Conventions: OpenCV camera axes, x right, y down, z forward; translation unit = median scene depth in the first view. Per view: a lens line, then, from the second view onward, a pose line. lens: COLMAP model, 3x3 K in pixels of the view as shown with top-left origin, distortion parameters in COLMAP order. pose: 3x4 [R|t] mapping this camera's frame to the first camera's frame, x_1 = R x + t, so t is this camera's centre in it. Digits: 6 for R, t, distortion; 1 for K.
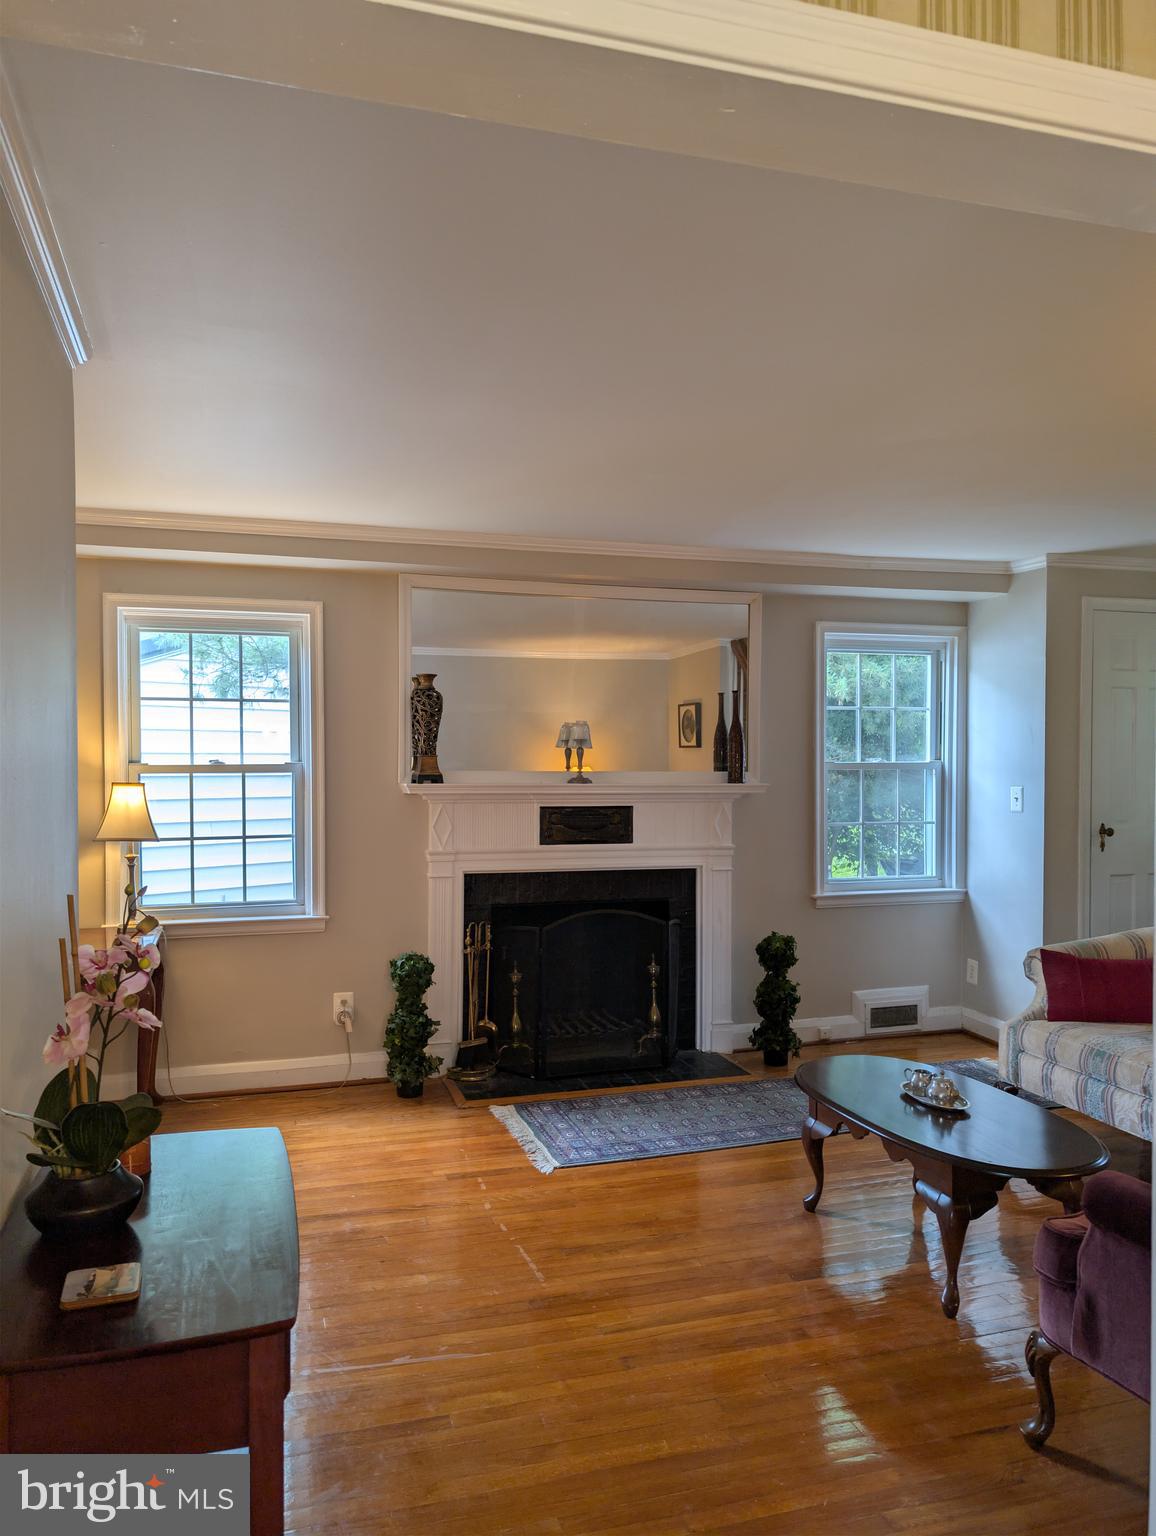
lens RADIAL K [[1096.1, 0, 569.1], [0, 1096.1, 771.5], [0, 0, 1]] dist [0.008387, -0.002838]
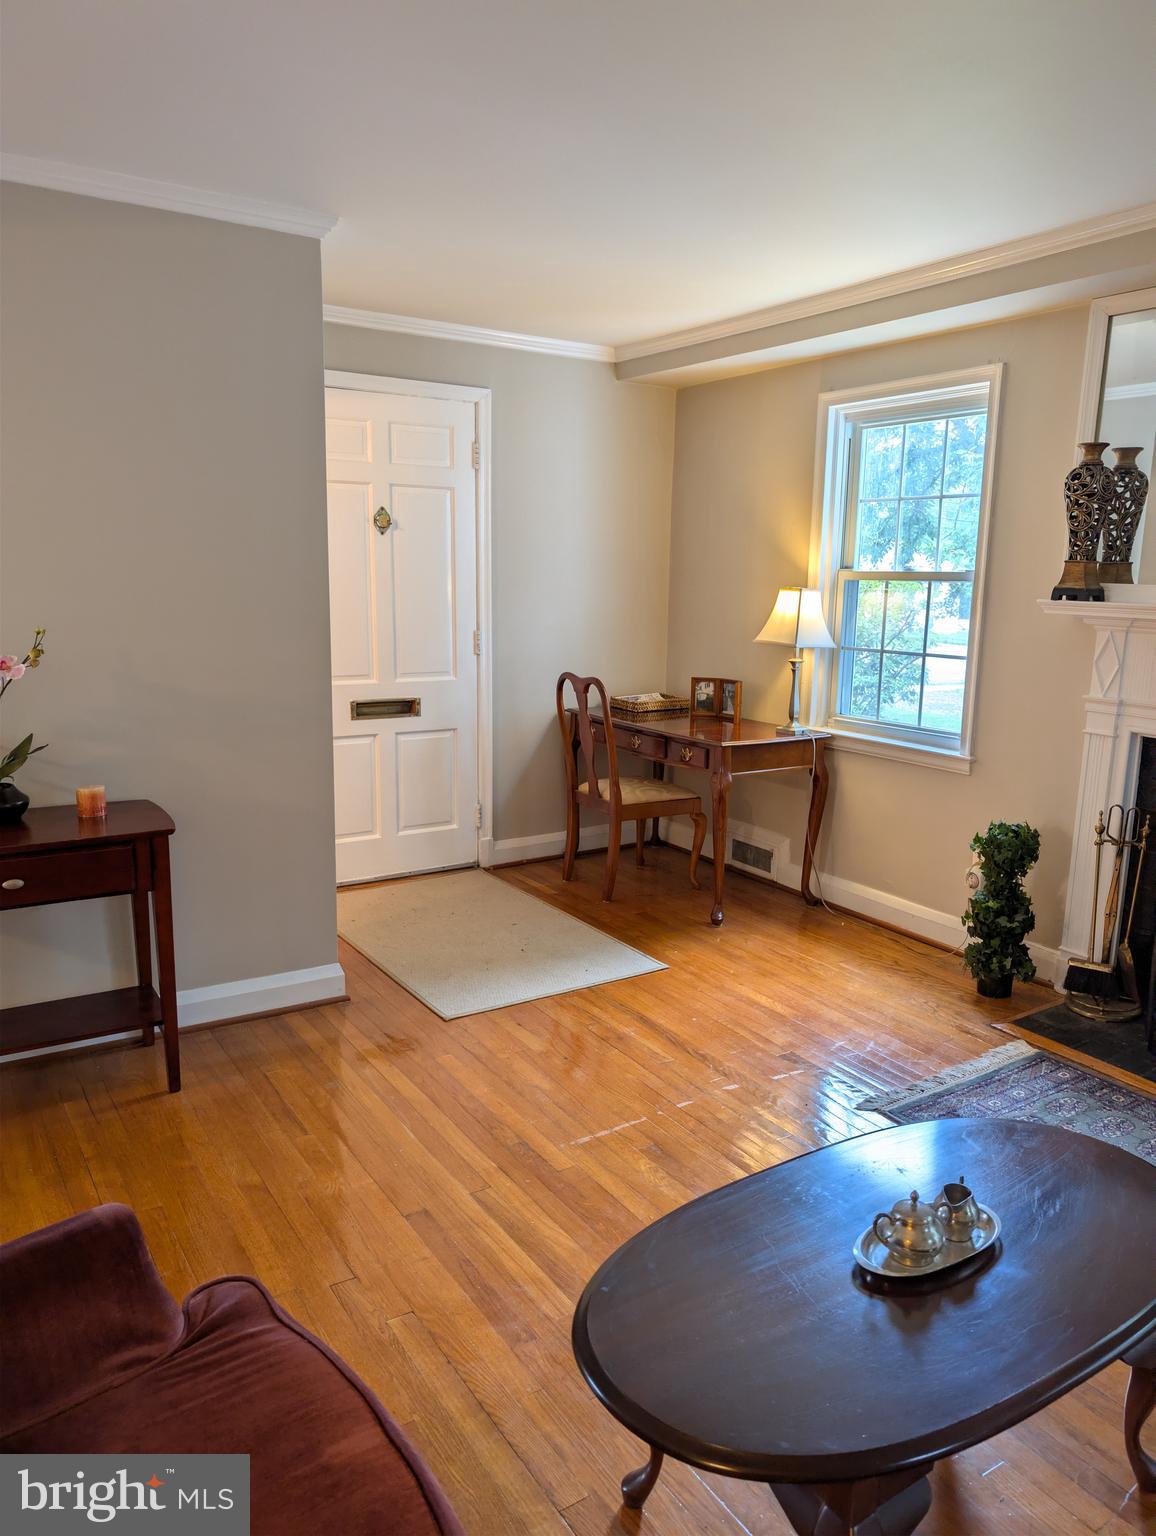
lens RADIAL K [[1096.1, 0, 585.0], [0, 1096.1, 781.1], [0, 0, 1]] dist [0.008387, -0.002838]
pose [[0.263608, 0.194550, -0.944807, 0.494370], [-0.025309, 0.980508, 0.194840, -0.006259], [0.964298, -0.027449, 0.263393, 0.491613]]
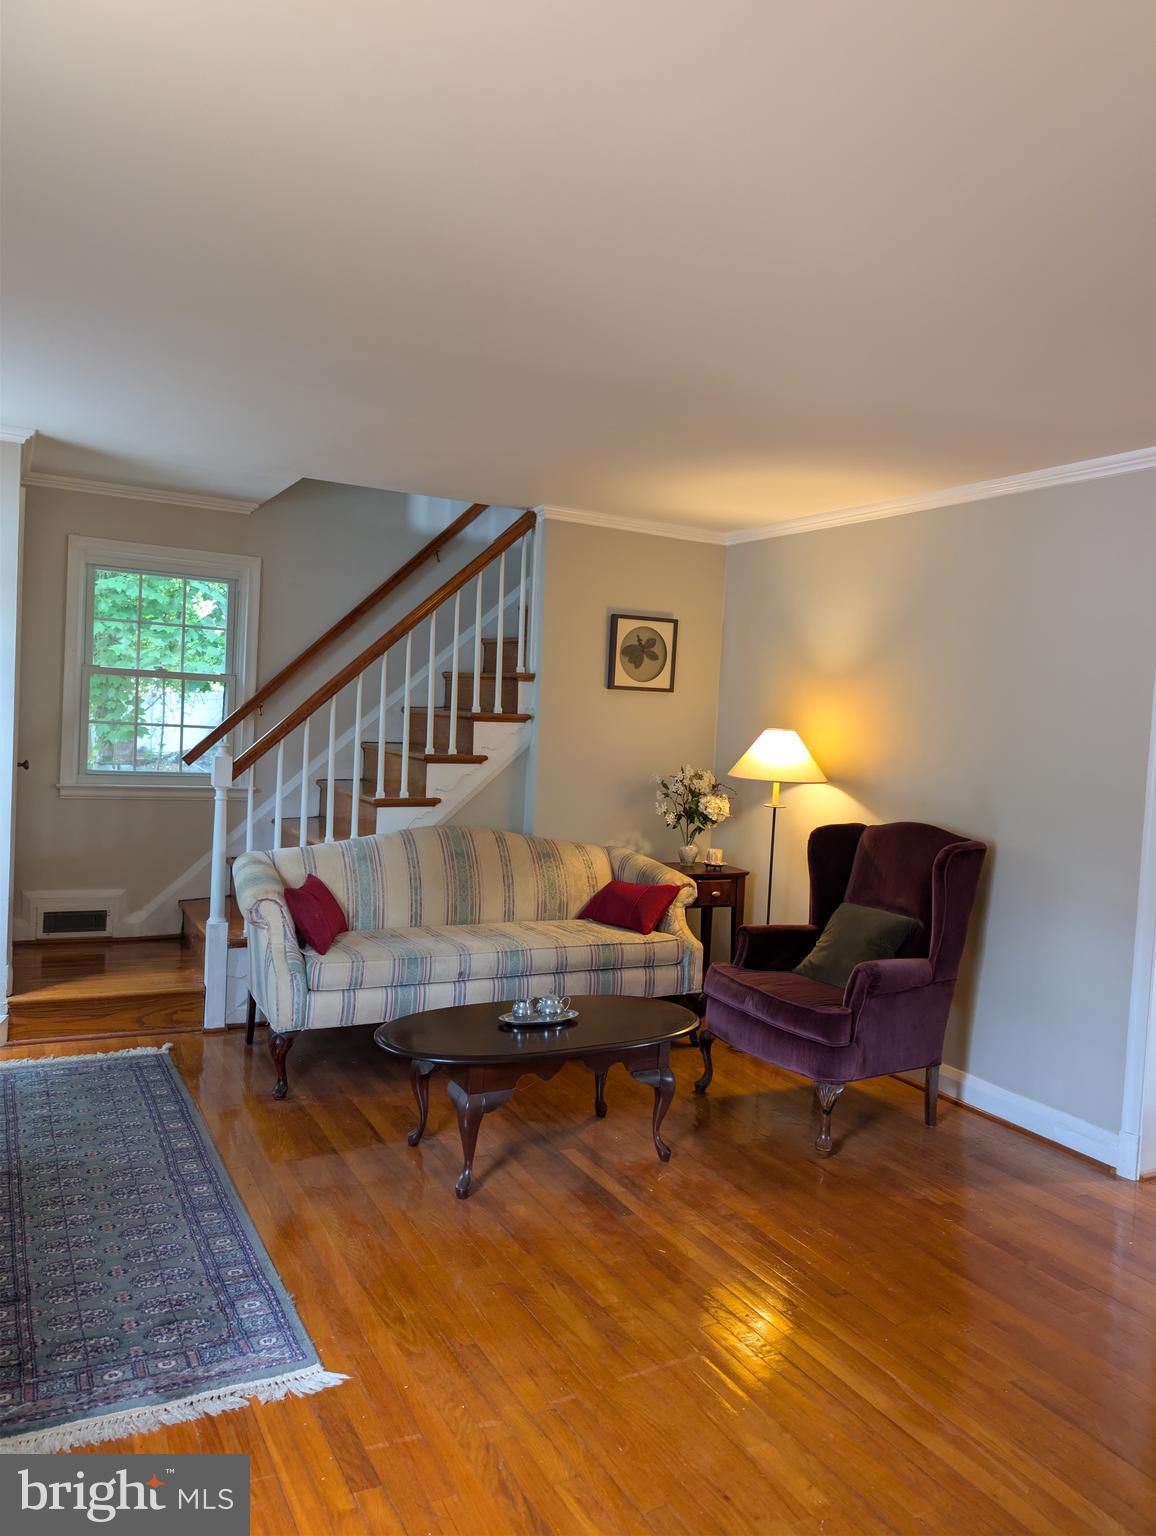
lens RADIAL K [[1096.1, 0, 576.7], [0, 1096.1, 766.9], [0, 0, 1]] dist [0.008387, -0.002838]
pose [[-0.187042, -0.046334, 0.981258, -0.490378], [-0.034161, 0.998590, 0.040641, 0.005608], [-0.981758, -0.025920, -0.188362, 0.800048]]
